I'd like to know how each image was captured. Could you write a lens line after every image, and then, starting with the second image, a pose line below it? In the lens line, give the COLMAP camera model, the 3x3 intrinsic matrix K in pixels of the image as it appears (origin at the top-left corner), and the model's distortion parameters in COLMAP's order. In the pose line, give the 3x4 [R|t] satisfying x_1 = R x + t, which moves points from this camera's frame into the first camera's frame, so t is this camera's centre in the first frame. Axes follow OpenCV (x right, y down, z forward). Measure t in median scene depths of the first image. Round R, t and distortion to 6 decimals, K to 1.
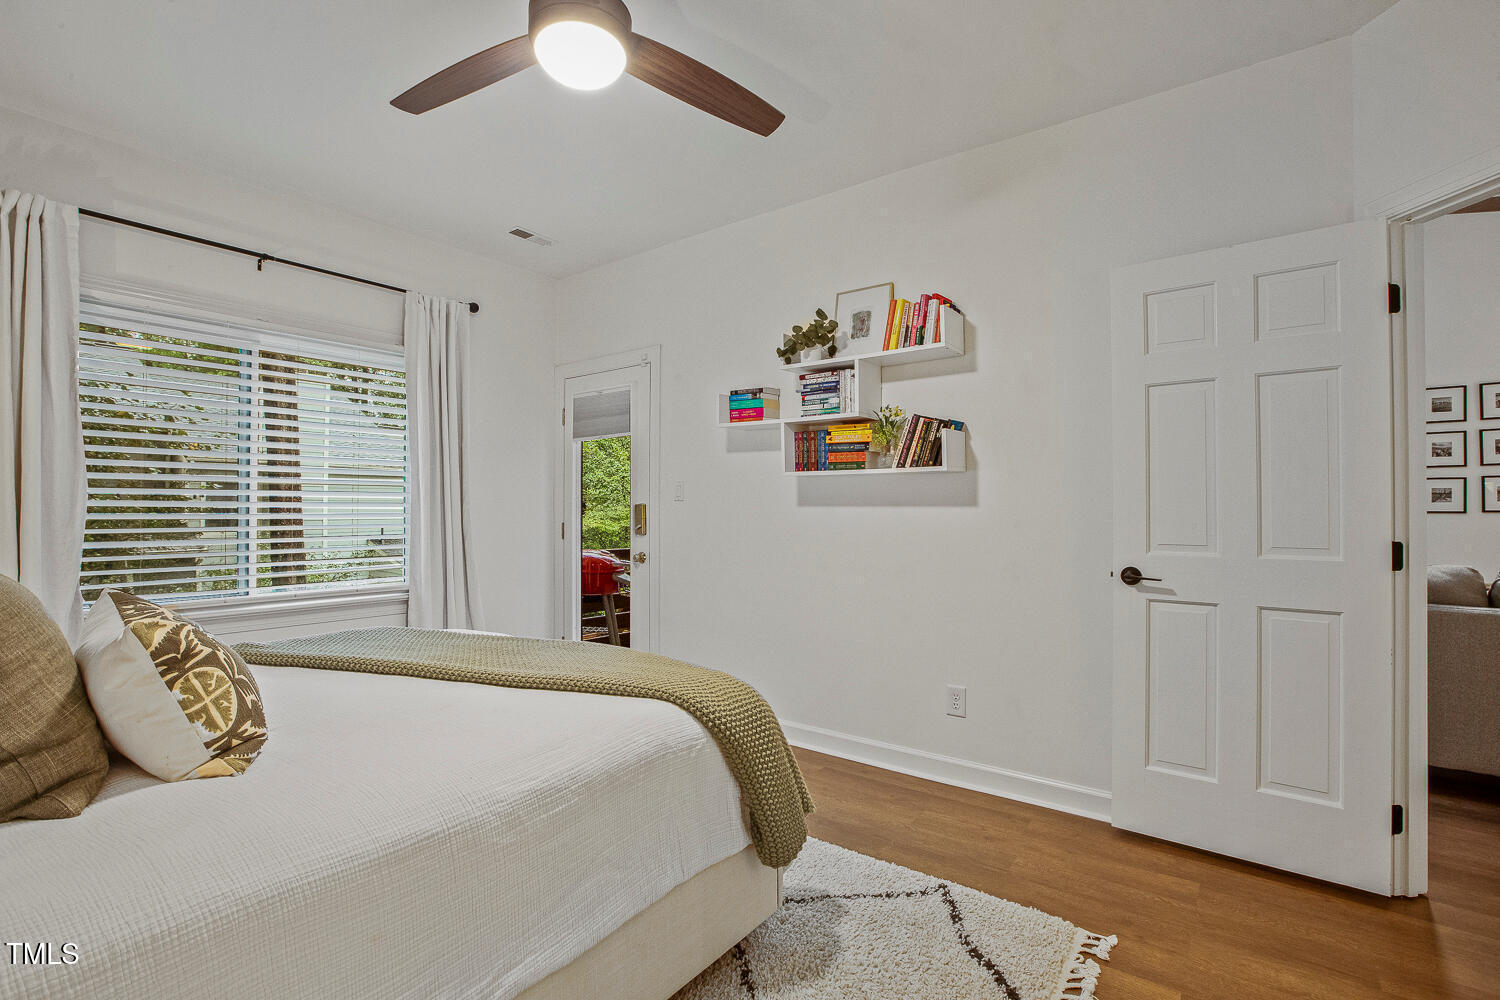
lens RADIAL K [[674.6, 0, 761.9], [0, 674.6, 501.9], [0, 0, 1]] dist [-0.051874, 0.019405]
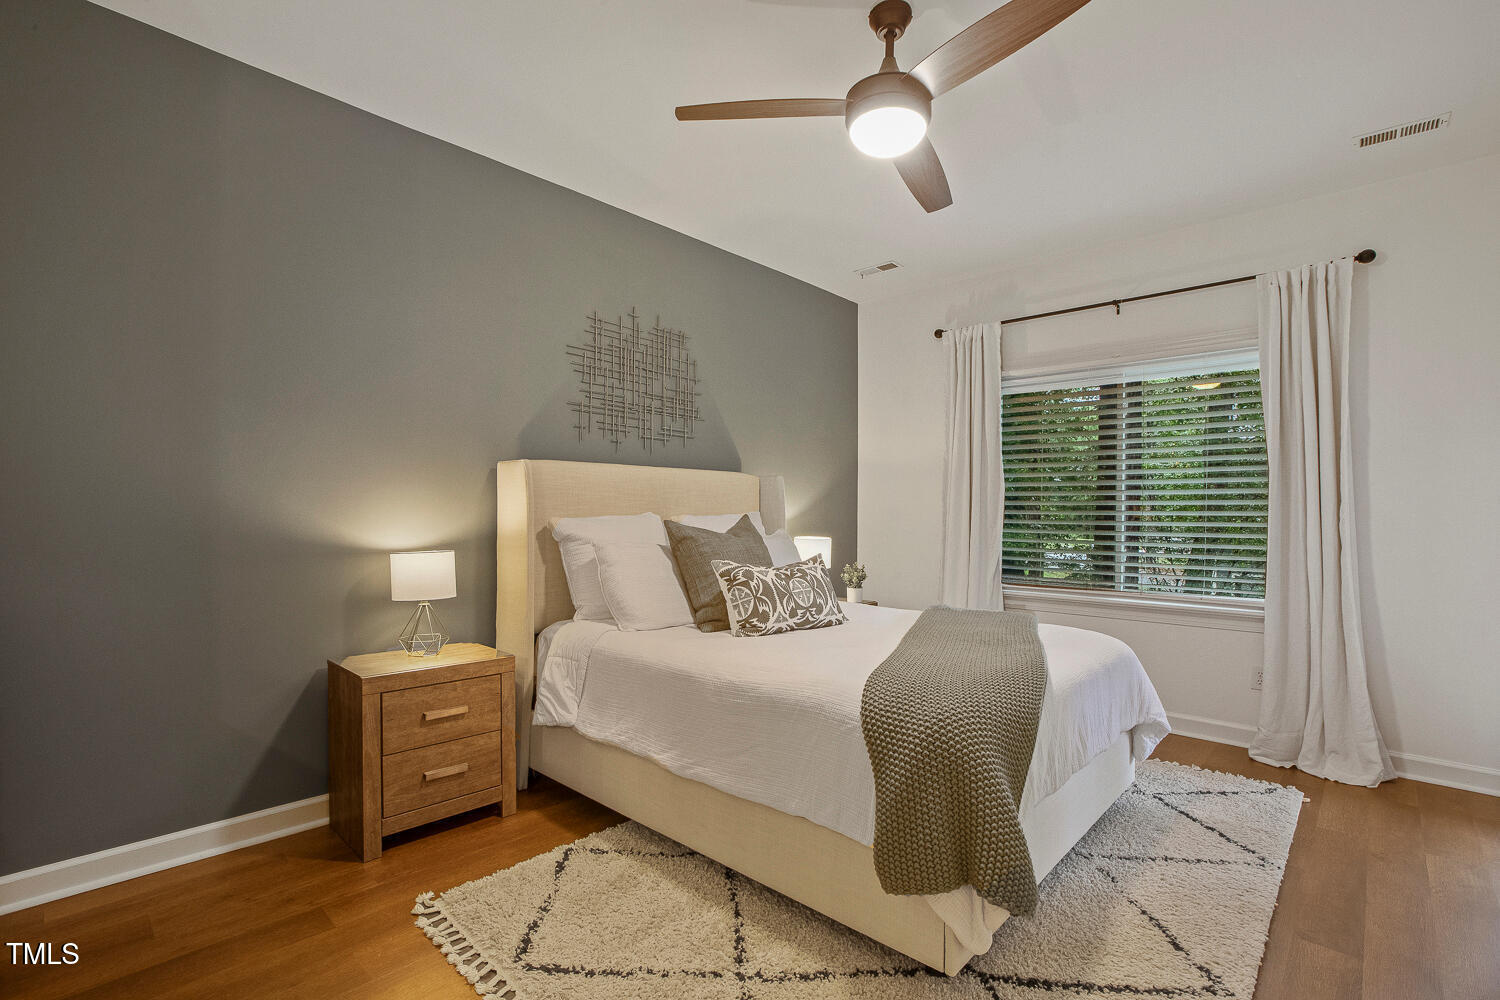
lens RADIAL K [[684.2, 0, 753.2], [0, 684.2, 521.1], [0, 0, 1]] dist [-0.025081, 0.000759]
pose [[-0.094432, 0.007834, -0.995500, 1.195772], [0.003841, 0.999964, 0.007505, 0.017325], [0.995524, -0.003115, -0.094459, 1.081402]]
